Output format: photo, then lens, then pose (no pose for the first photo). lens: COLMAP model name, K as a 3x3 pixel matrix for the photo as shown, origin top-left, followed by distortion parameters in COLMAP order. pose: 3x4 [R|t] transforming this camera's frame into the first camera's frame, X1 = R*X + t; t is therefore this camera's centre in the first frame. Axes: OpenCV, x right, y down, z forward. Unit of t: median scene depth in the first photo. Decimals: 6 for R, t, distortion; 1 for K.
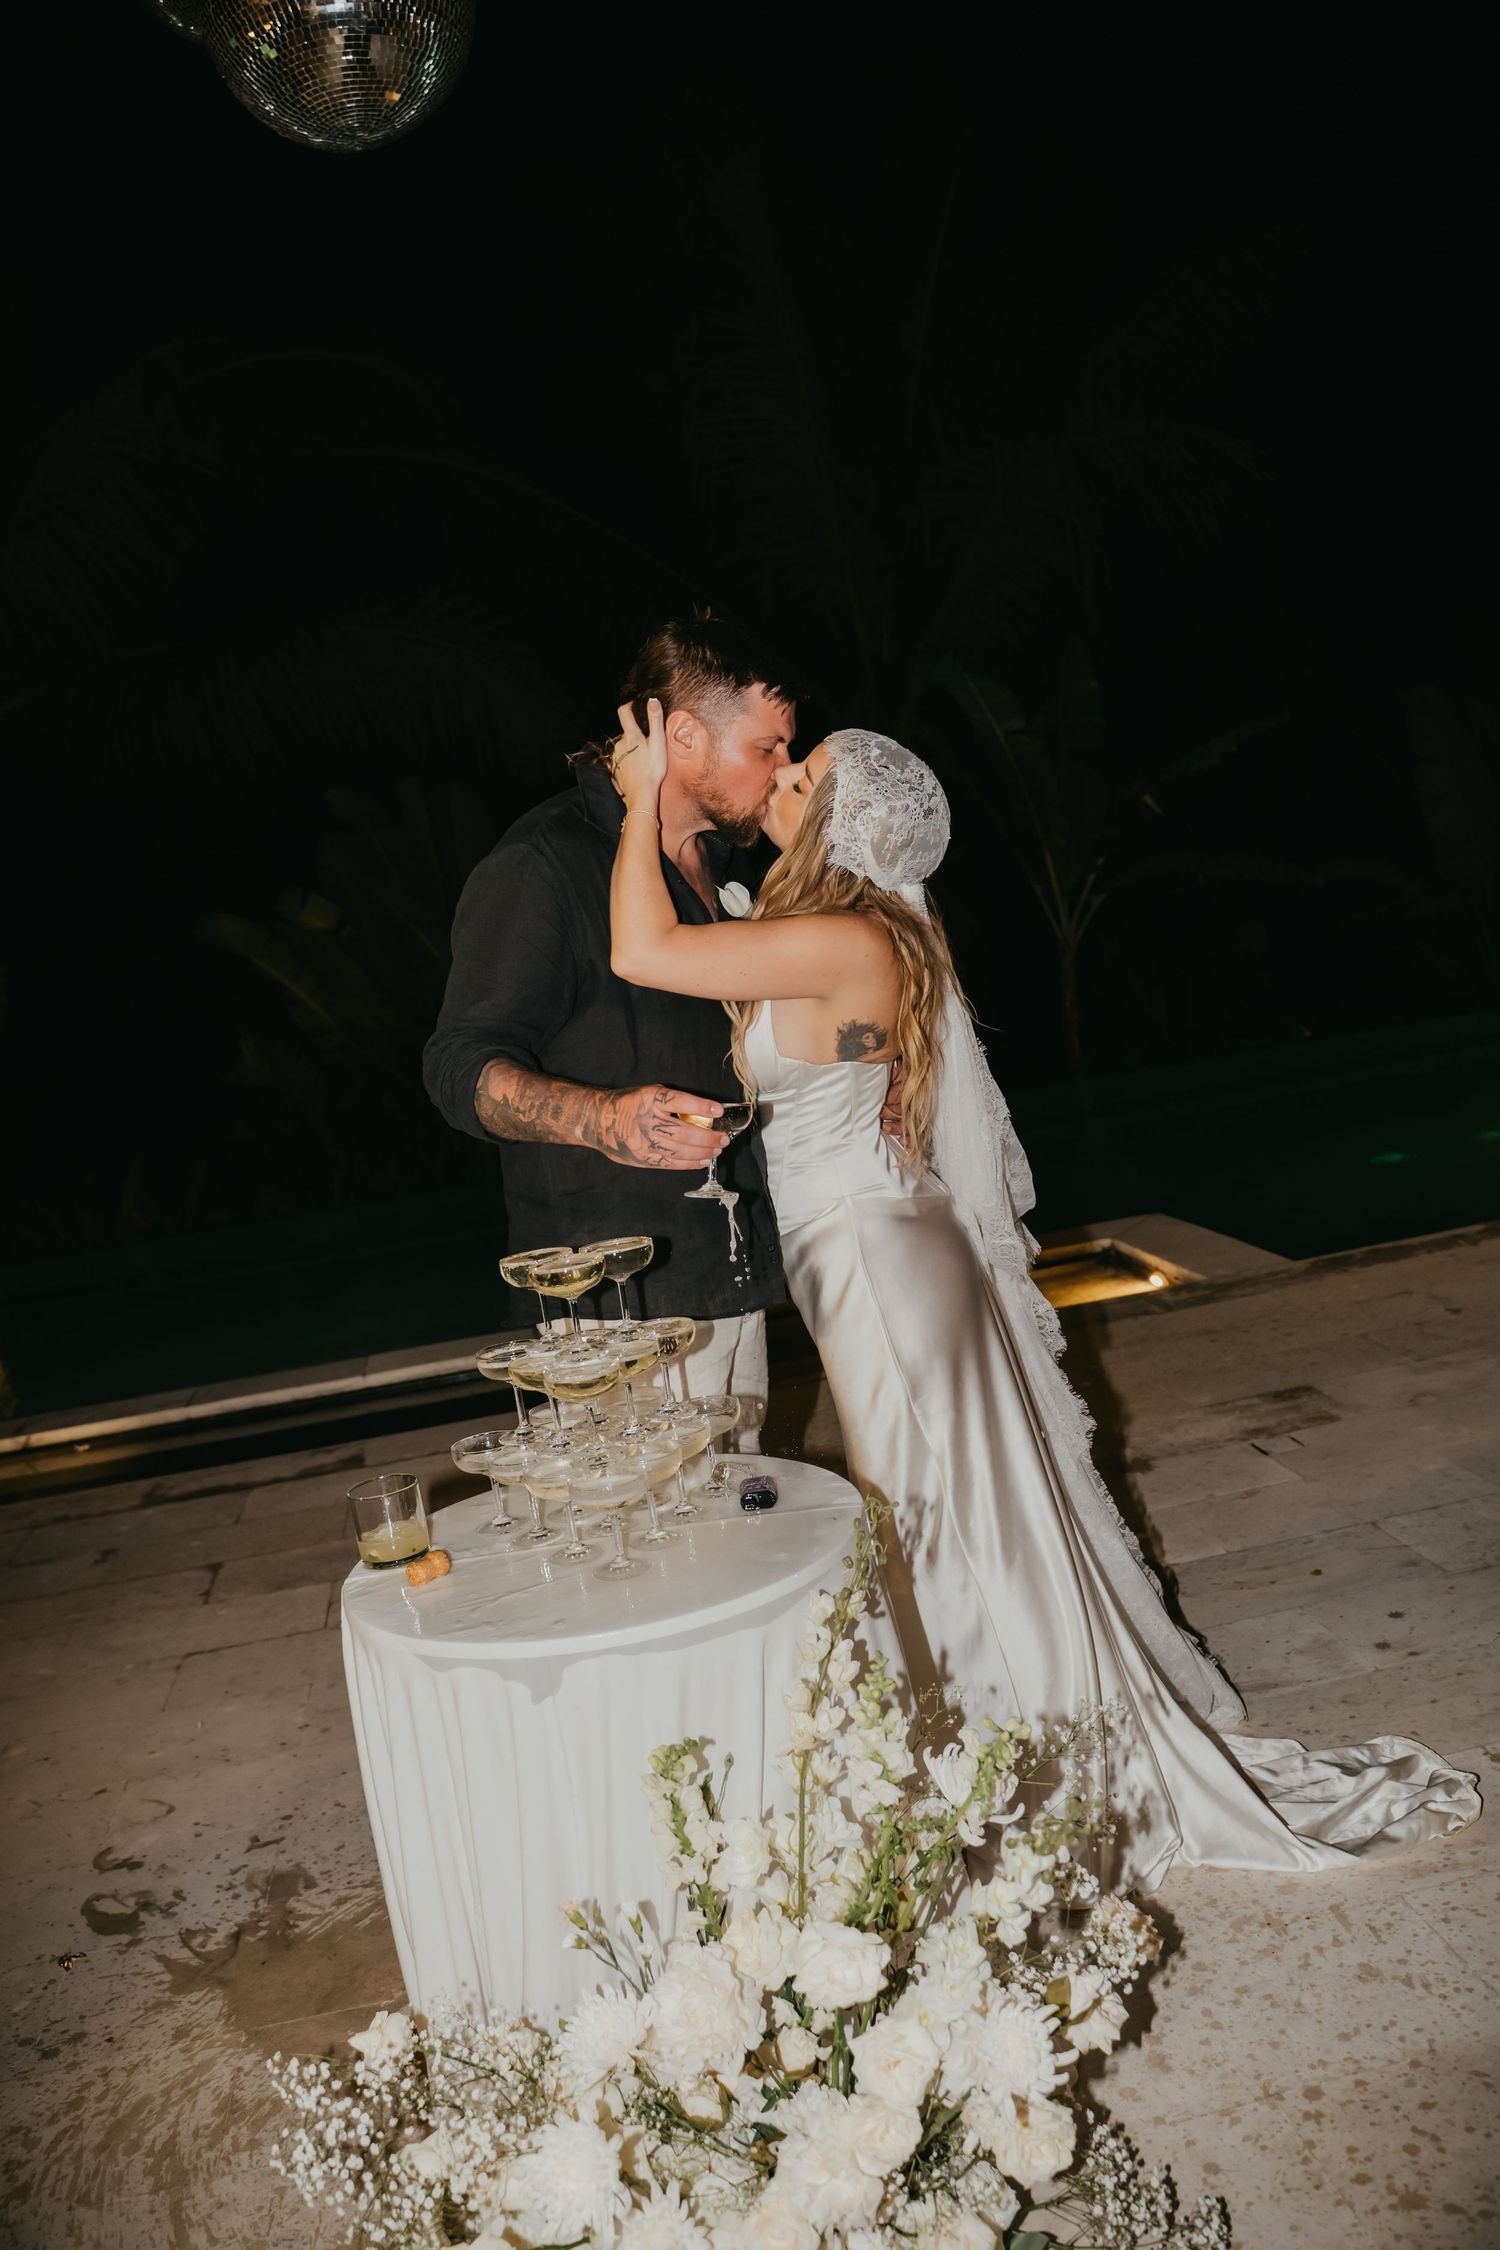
lens RADIAL K [[1927.9, 0, 750.0], [0, 1927.9, 1125.0], [0, 0, 1]] dist [-0.091949, 0.054566]
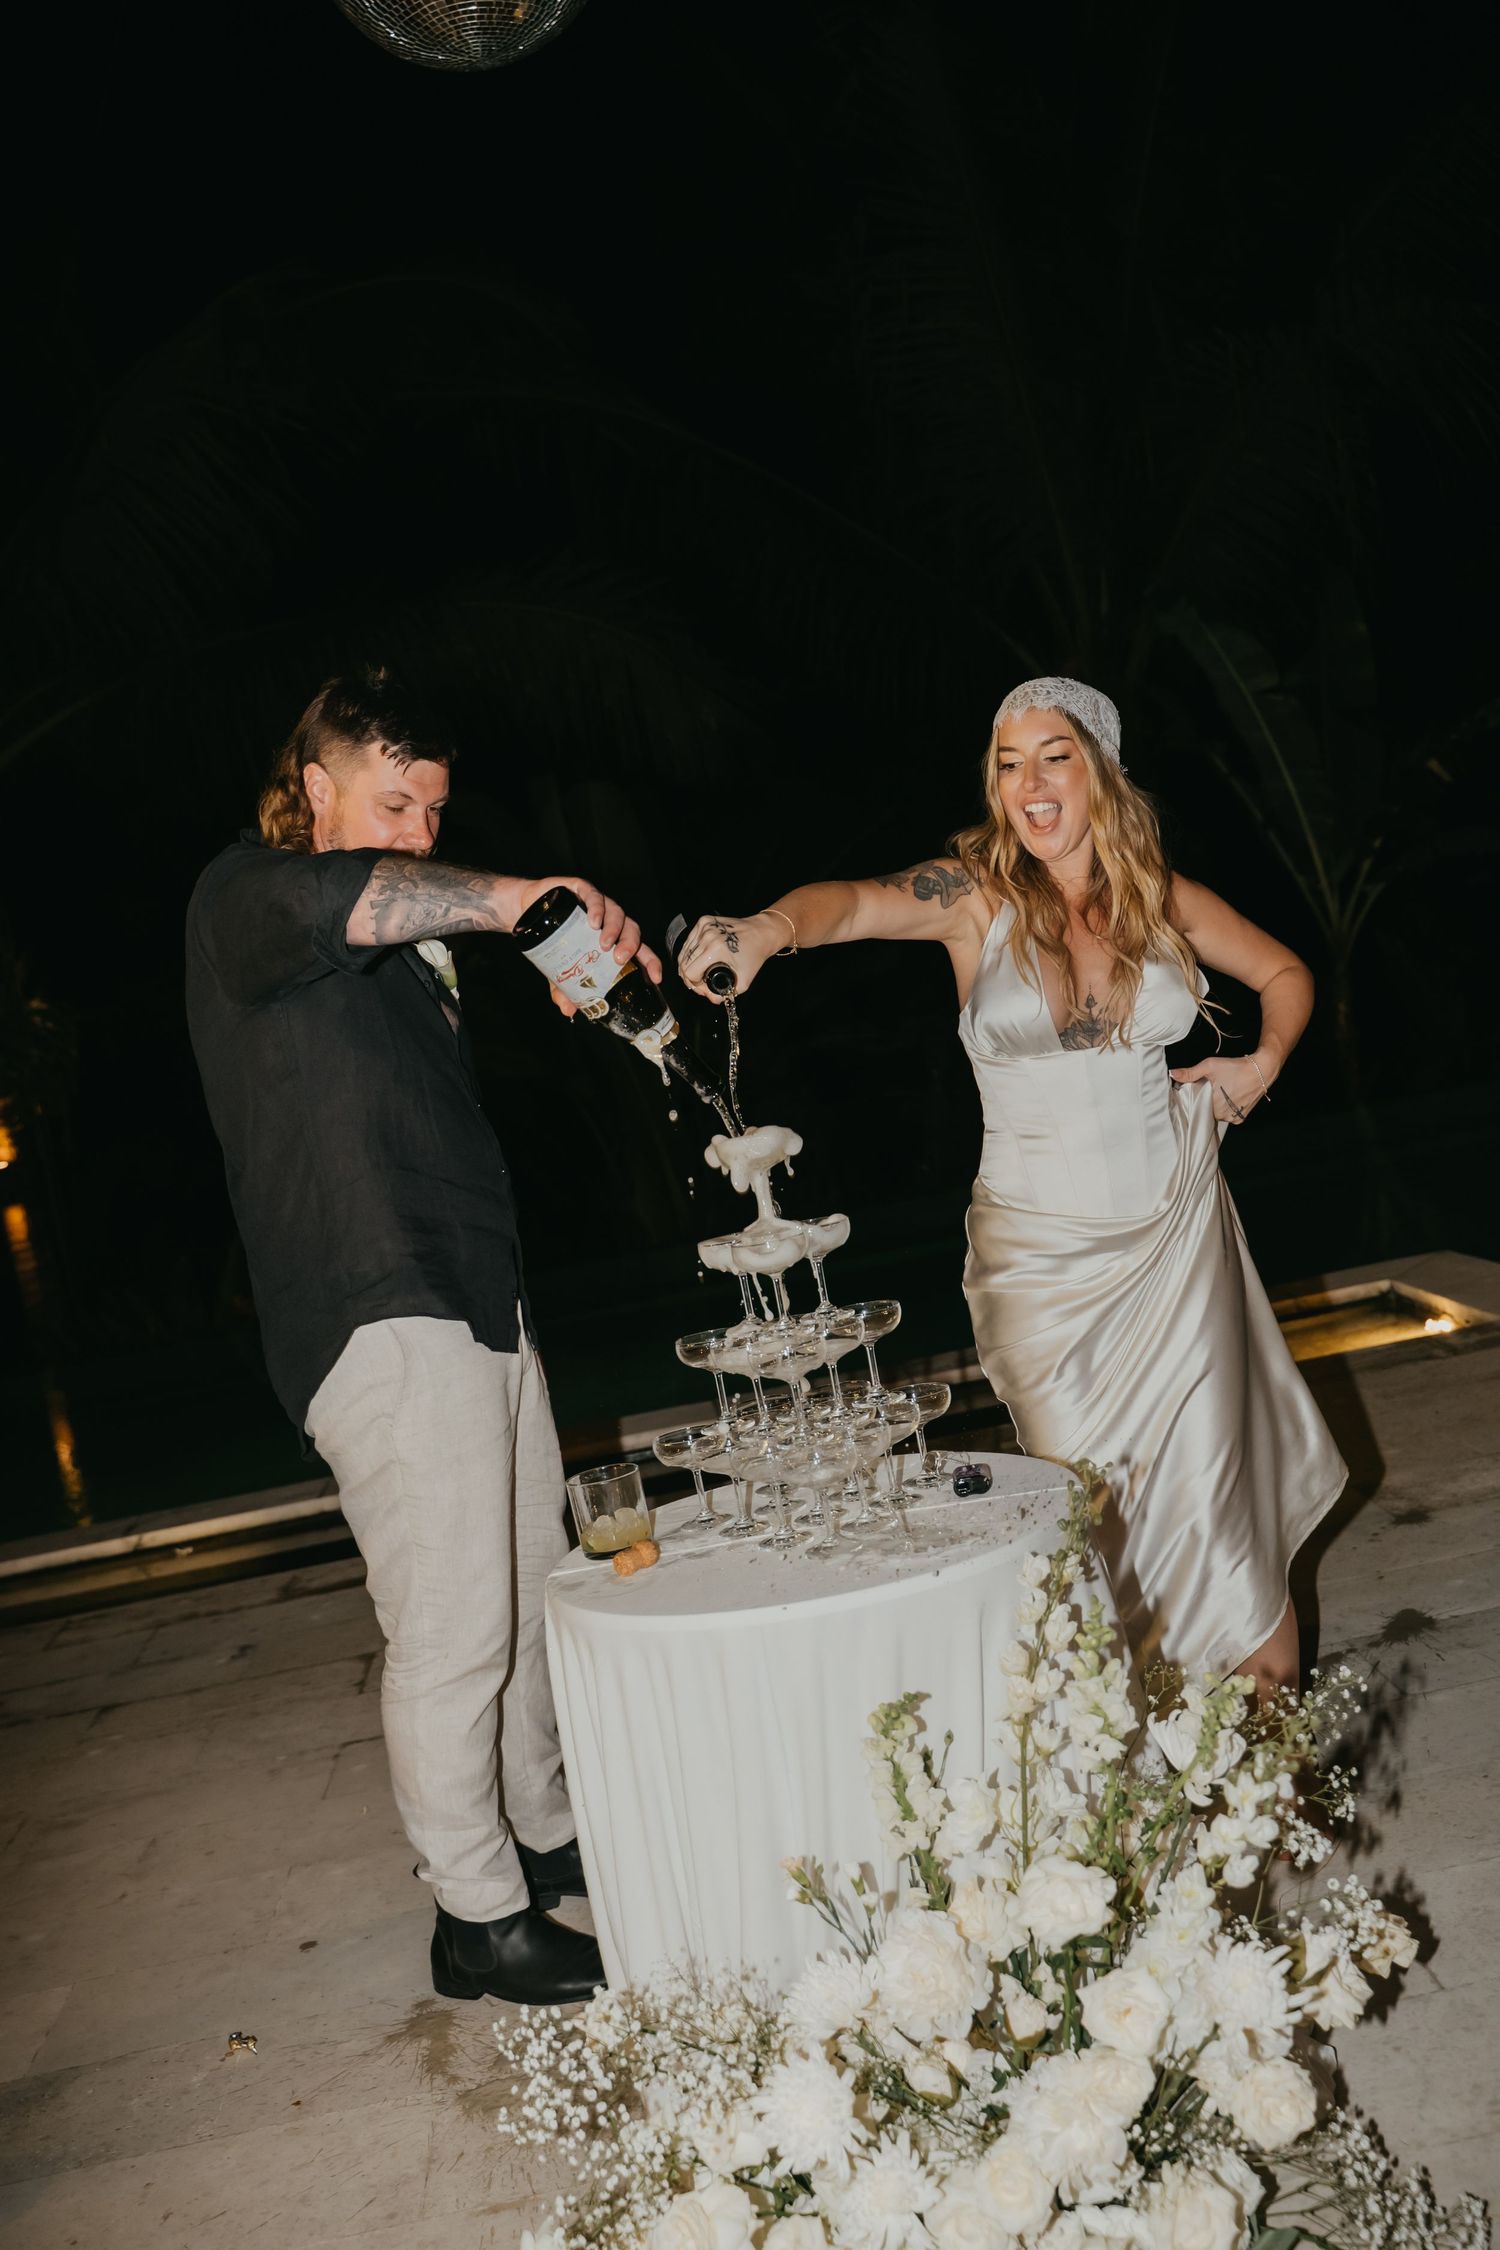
lens RADIAL K [[2372.2, 0, 750.0], [0, 2372.2, 1125.0], [0, 0, 1]] dist [-0.015759, 0.038777]
pose [[0.995710, -0.030662, -0.087304, 0.003539], [0.028021, 0.999117, -0.031319, 0.055937], [0.088188, 0.028739, 0.995689, -0.227486]]
